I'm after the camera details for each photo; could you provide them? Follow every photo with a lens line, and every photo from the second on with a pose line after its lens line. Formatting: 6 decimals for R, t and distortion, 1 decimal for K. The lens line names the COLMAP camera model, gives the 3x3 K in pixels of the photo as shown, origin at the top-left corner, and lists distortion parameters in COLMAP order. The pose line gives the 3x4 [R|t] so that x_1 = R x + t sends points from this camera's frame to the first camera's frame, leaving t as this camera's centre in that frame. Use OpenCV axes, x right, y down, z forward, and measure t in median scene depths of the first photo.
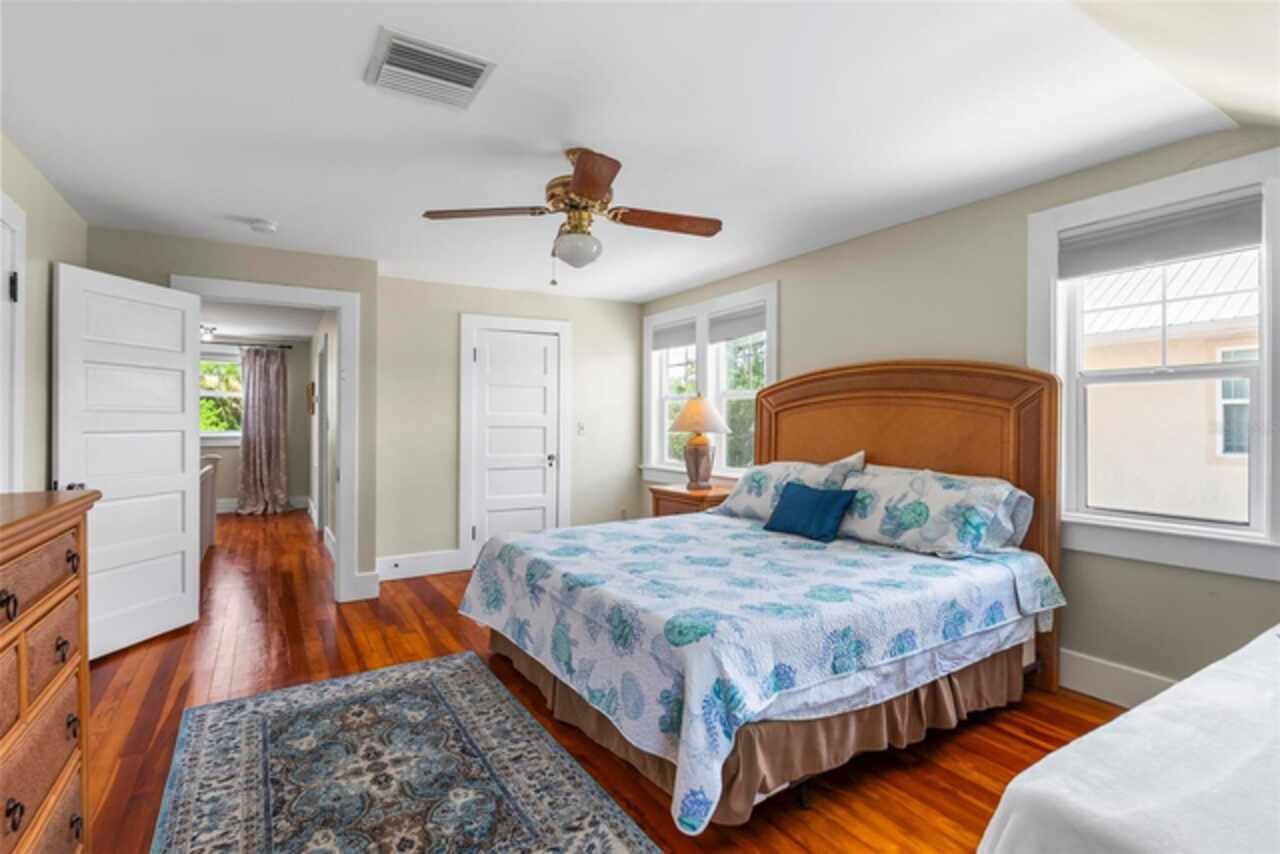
lens RADIAL K [[605.5, 0, 640.2], [0, 605.5, 420.3], [0, 0, 1]] dist [-0.005227, -0.000289]
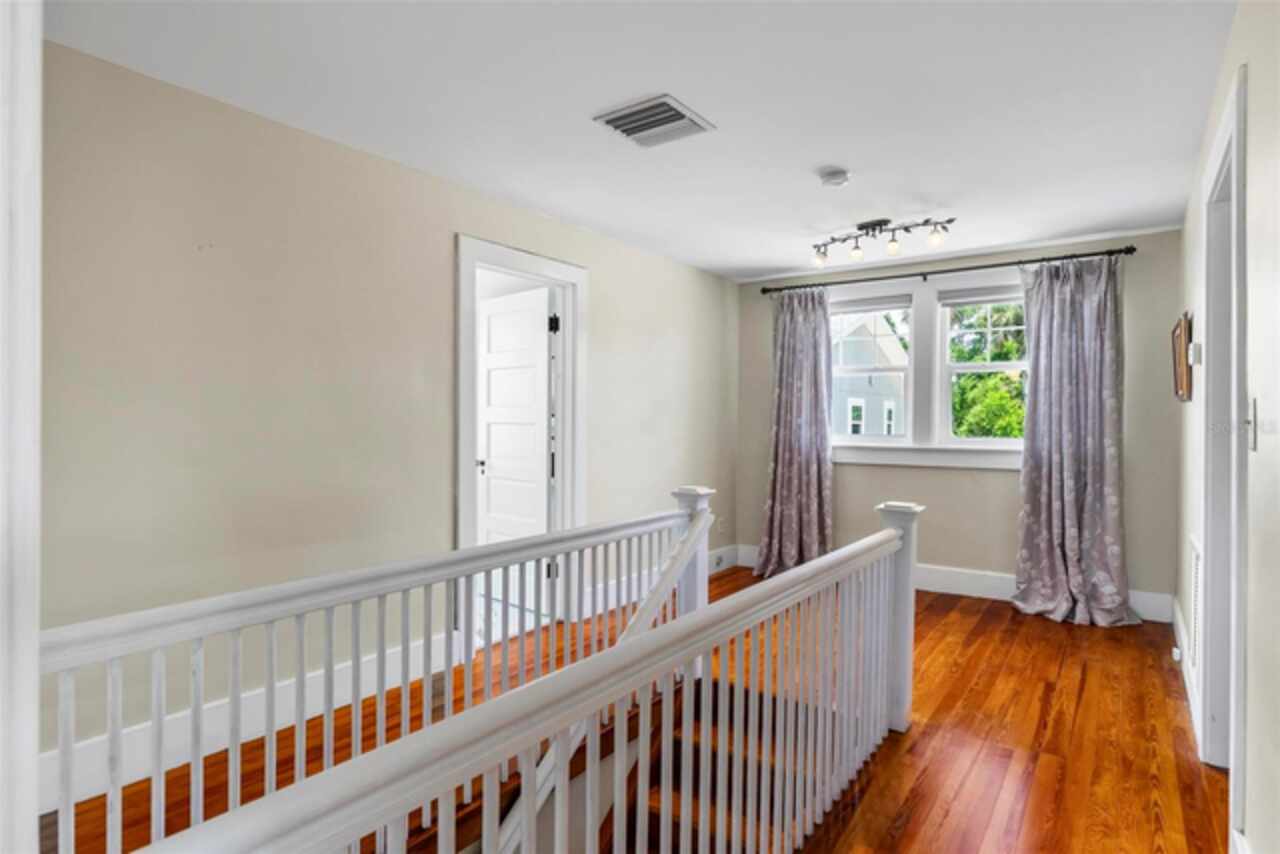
lens RADIAL K [[697.0, 0, 640.4], [0, 697.0, 420.3], [0, 0, 1]] dist [0.000047, -0.000364]
pose [[0.394715, 0.000727, -0.918803, -0.263401], [-0.002069, 0.999998, -0.000097, 0.002890], [0.918801, 0.001939, 0.394716, 0.490210]]
